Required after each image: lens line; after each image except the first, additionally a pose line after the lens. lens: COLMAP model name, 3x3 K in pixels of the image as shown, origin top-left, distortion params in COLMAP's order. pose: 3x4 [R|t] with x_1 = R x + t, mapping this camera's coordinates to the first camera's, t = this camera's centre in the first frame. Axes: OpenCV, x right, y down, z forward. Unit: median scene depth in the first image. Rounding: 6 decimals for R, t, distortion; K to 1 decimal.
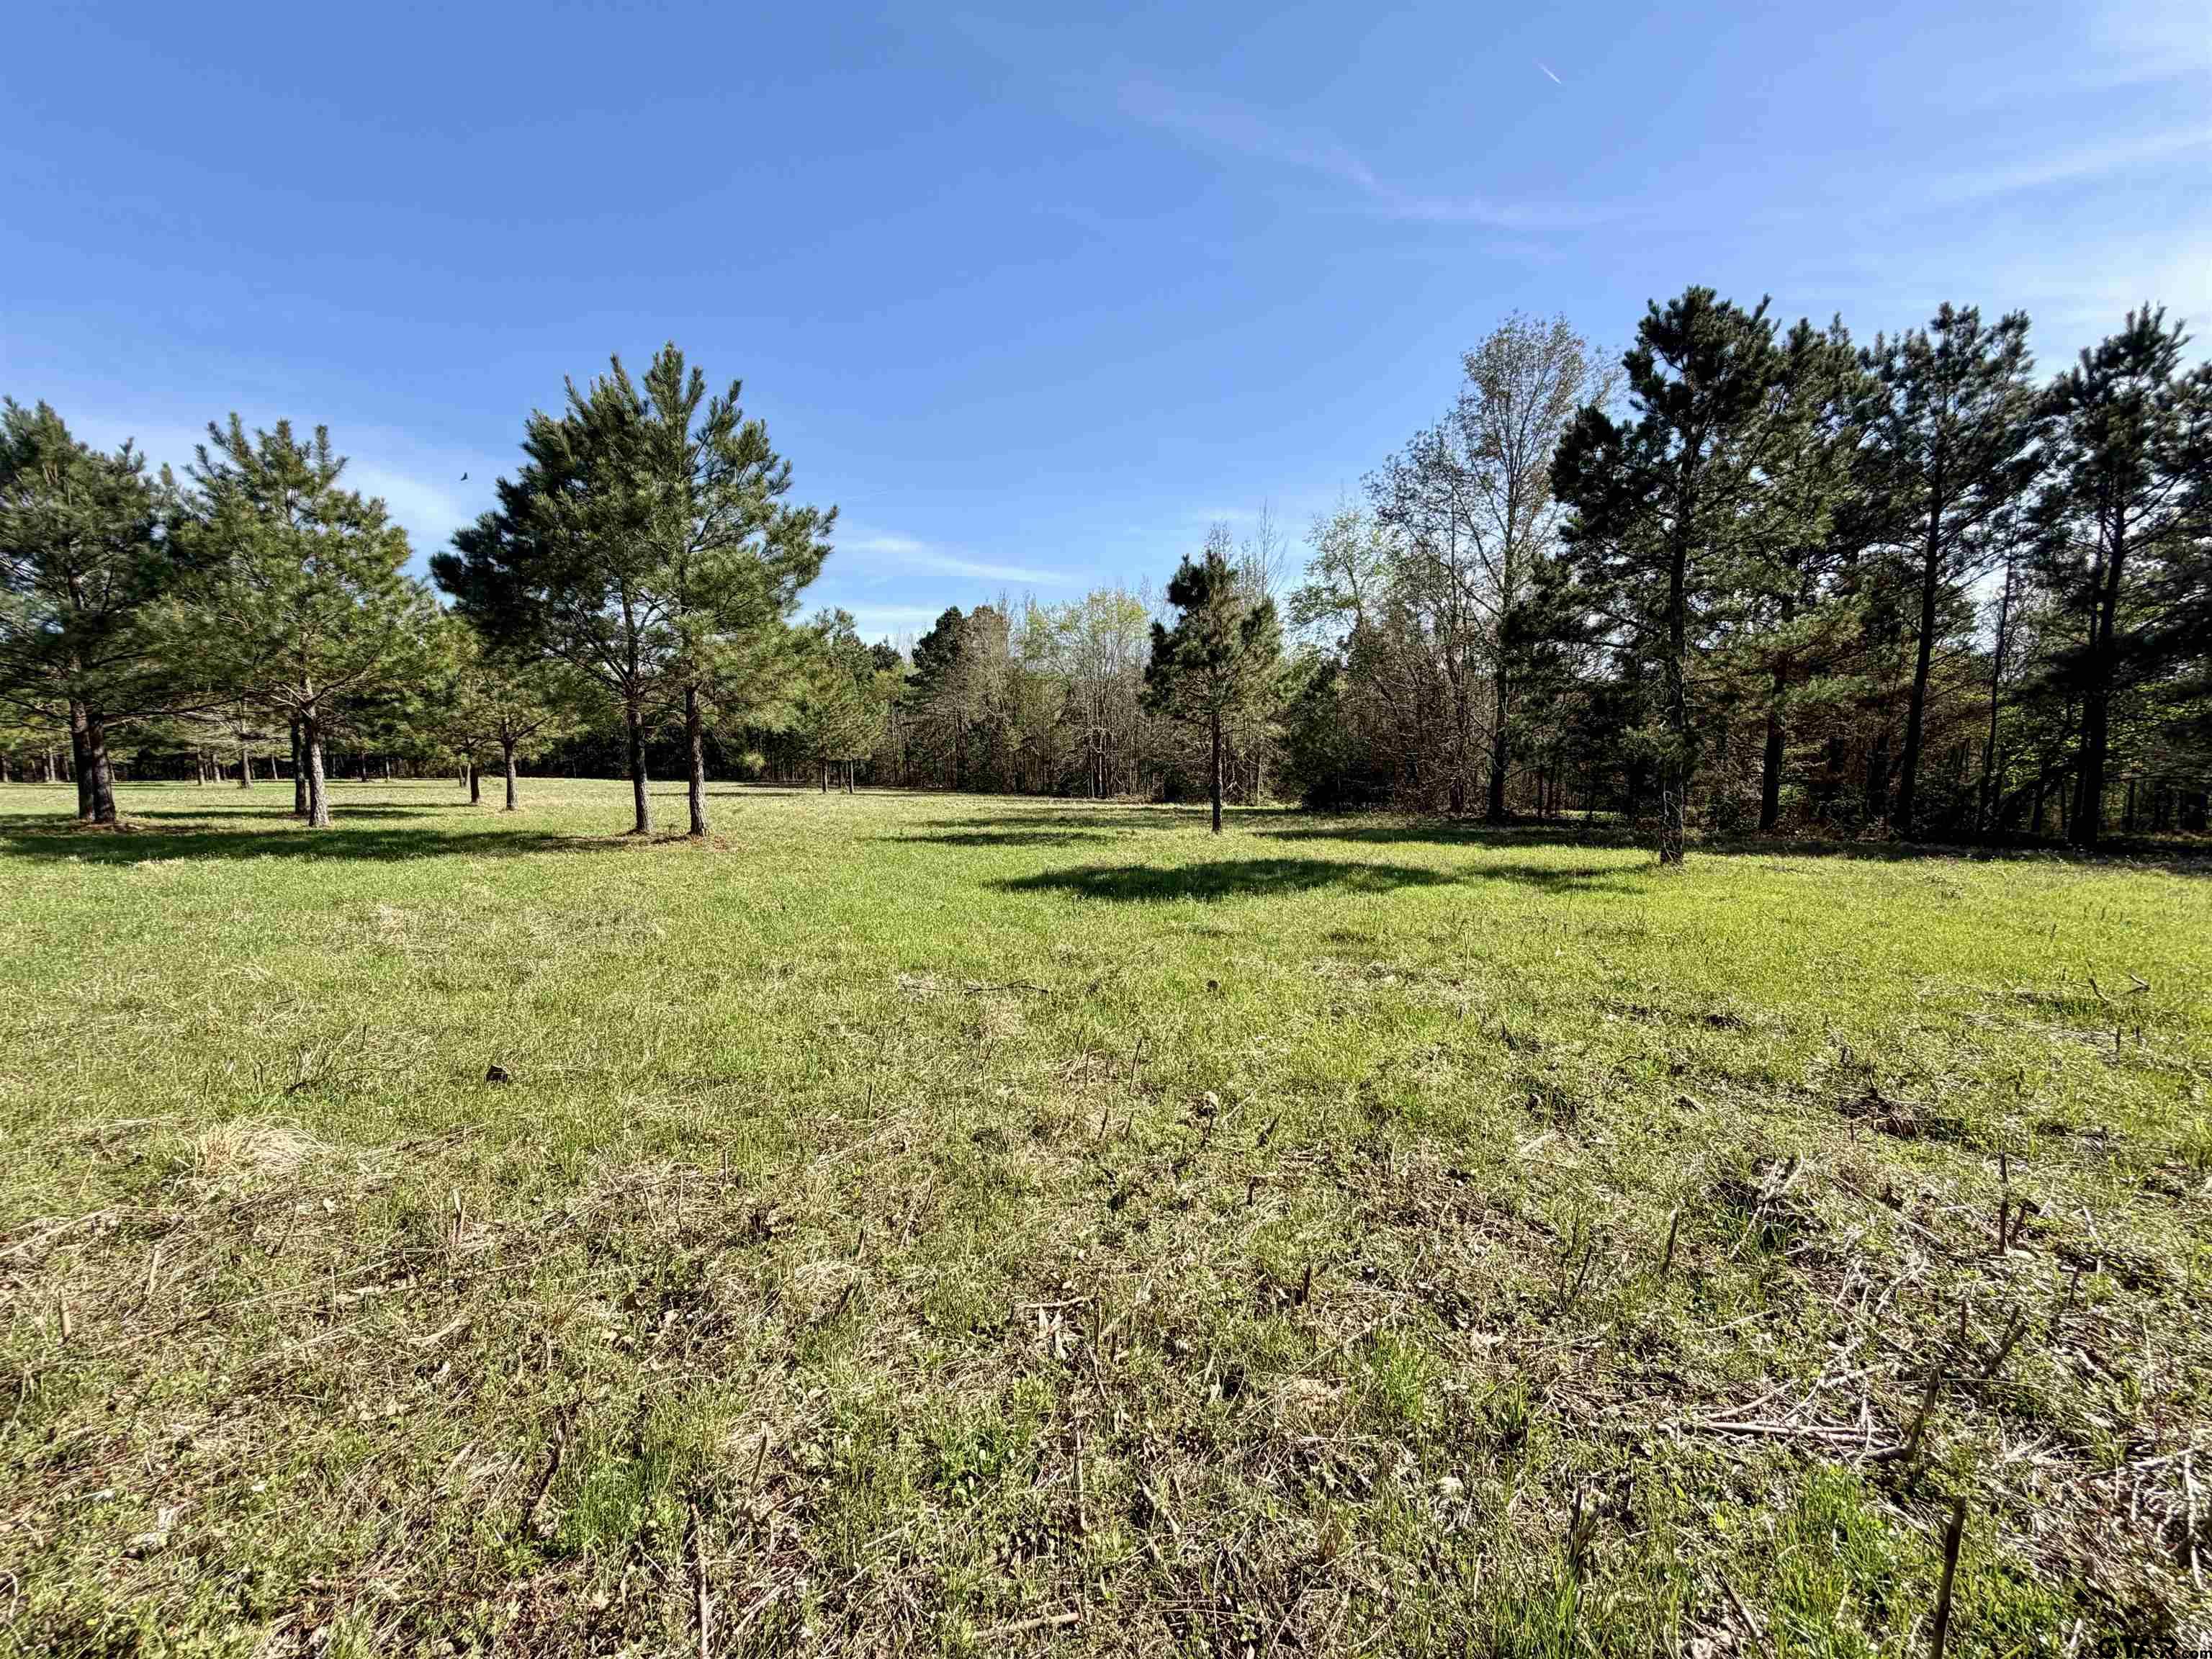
lens RADIAL K [[893.5, 0, 1114.1], [0, 893.5, 805.0], [0, 0, 1]] dist [0.023090, 0.000071]
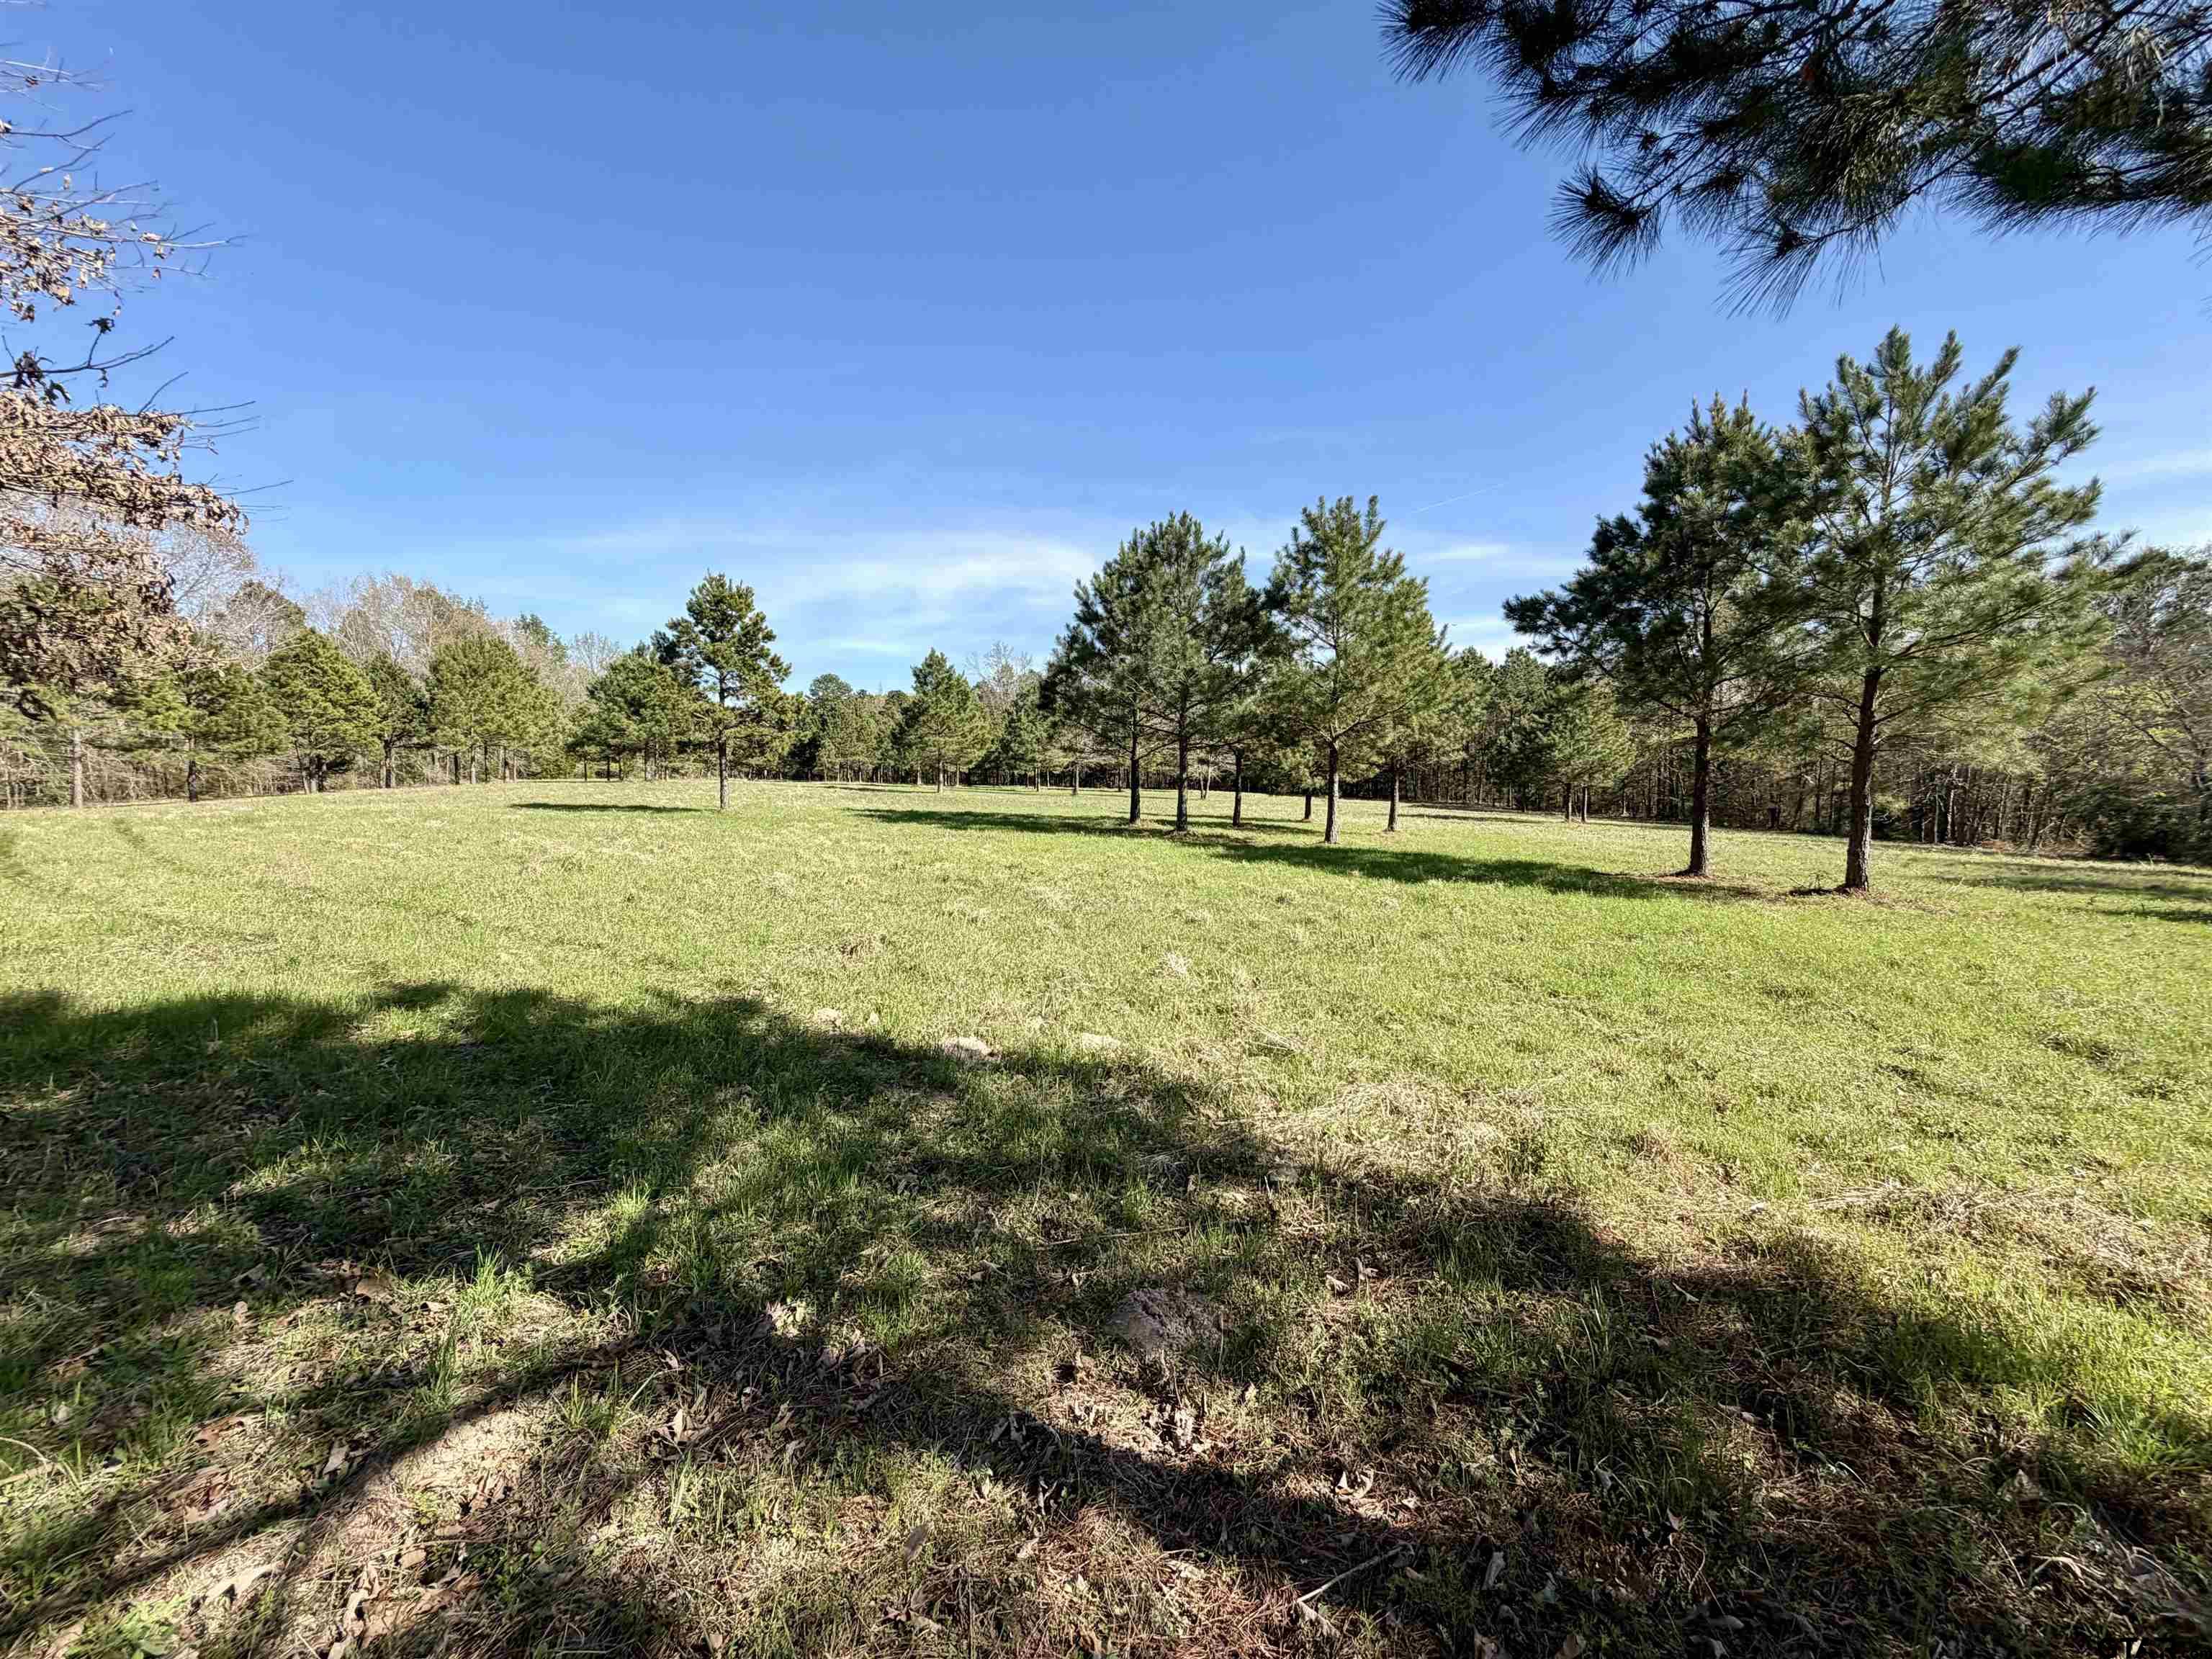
lens RADIAL K [[893.5, 0, 1114.1], [0, 893.5, 805.0], [0, 0, 1]] dist [0.023090, 0.000071]
pose [[0.839717, 0.041807, -0.541413, -0.515194], [-0.051032, 0.998695, -0.002033, -0.008519], [0.540621, 0.029337, 0.840755, -0.114592]]
